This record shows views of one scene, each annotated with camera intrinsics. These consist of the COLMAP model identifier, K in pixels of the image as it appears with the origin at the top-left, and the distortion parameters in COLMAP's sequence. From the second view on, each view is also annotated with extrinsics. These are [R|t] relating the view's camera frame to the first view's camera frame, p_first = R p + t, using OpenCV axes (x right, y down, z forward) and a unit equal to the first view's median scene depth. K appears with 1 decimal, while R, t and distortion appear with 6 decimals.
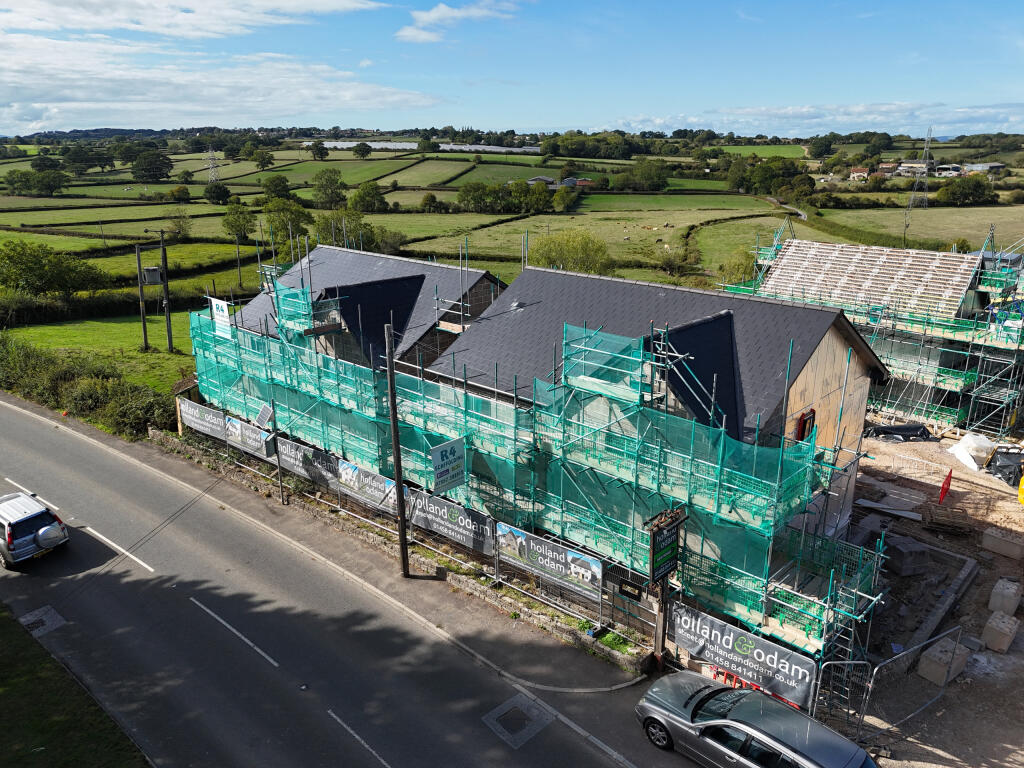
lens RADIAL K [[756.2, 0, 509.6], [0, 756.2, 379.9], [0, 0, 1]] dist [0.078890, -0.079446]
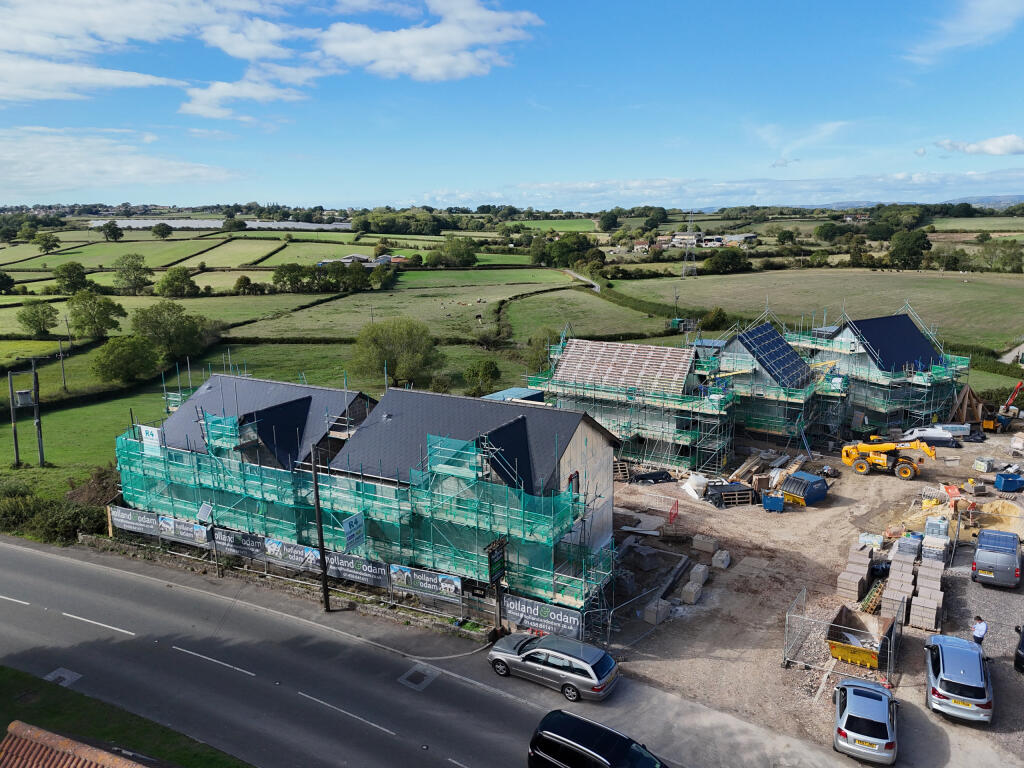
lens RADIAL K [[756.2, 0, 509.6], [0, 756.2, 379.9], [0, 0, 1]] dist [0.078890, -0.079446]
pose [[0.970749, -0.064311, 0.231323, -0.059649], [0.084461, 0.993347, -0.078280, -0.022408], [-0.224750, 0.095528, 0.969723, -0.306093]]
